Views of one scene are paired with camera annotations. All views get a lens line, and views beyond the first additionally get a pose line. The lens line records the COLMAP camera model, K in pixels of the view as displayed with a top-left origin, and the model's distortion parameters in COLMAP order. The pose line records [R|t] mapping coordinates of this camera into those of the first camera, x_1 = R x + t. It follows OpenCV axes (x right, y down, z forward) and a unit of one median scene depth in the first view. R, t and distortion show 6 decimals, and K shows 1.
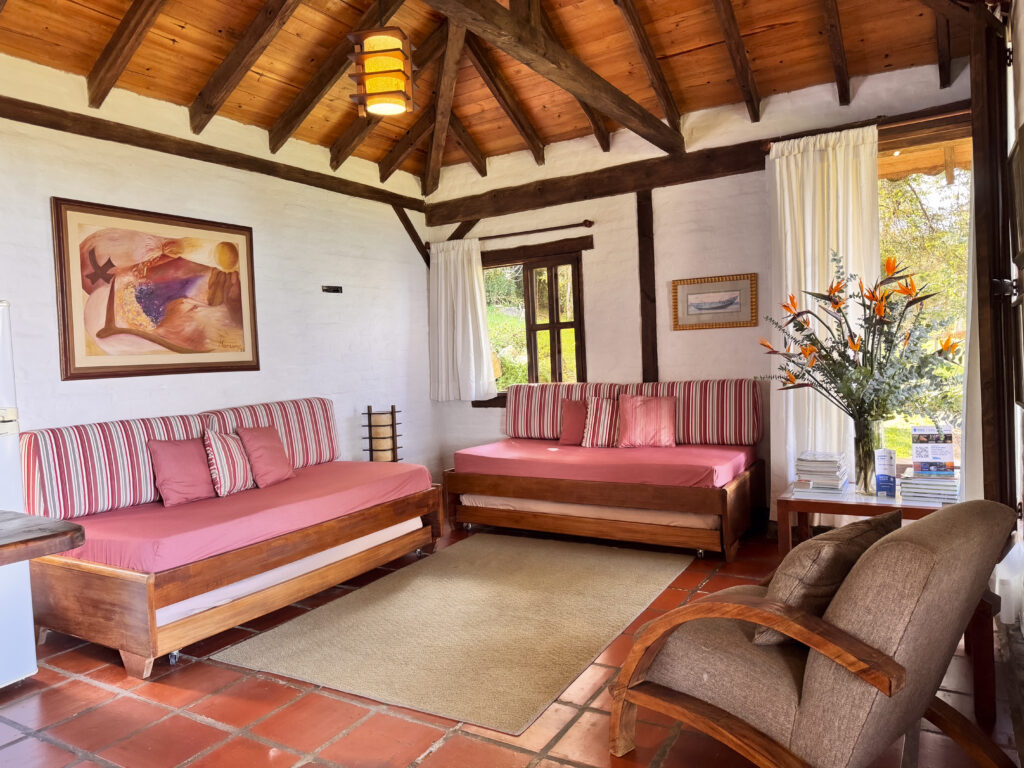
lens RADIAL K [[713.7, 0, 512.0], [0, 713.7, 384.0], [0, 0, 1]] dist [-0.000263, -0.000441]
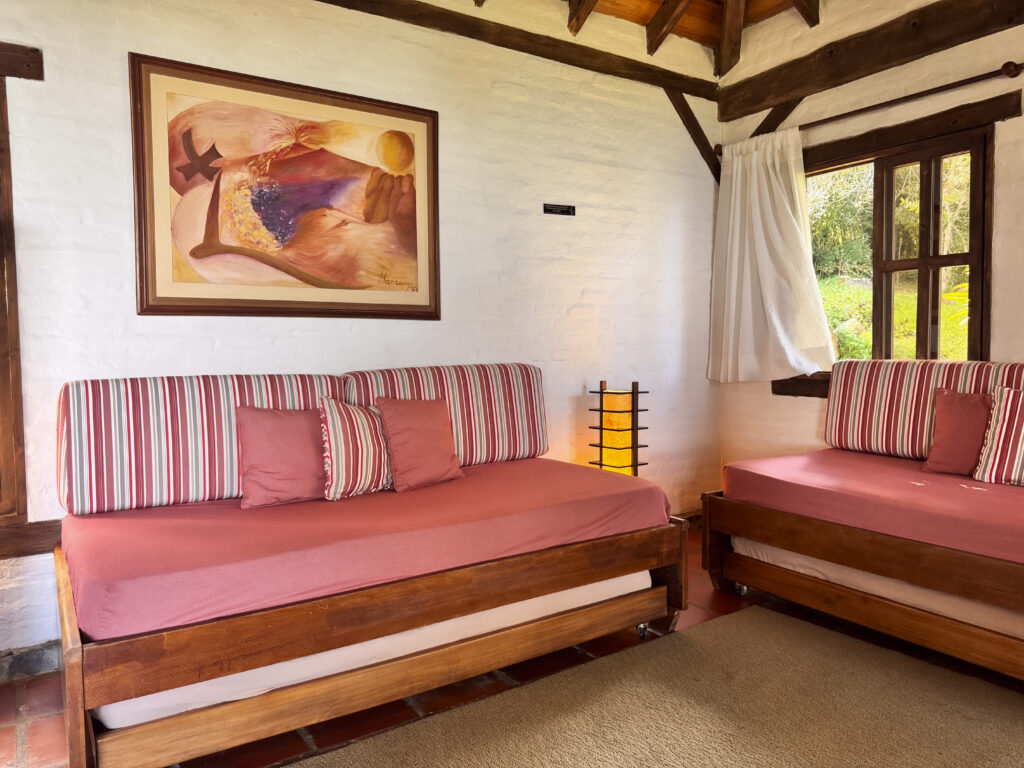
lens RADIAL K [[725.5, 0, 511.6], [0, 725.5, 380.6], [0, 0, 1]] dist [0.060398, -0.078314]
pose [[0.900894, 0.057144, -0.430262, 0.021000], [-0.049407, 0.998353, 0.029145, 0.017257], [0.431219, -0.004998, 0.902233, 0.402069]]
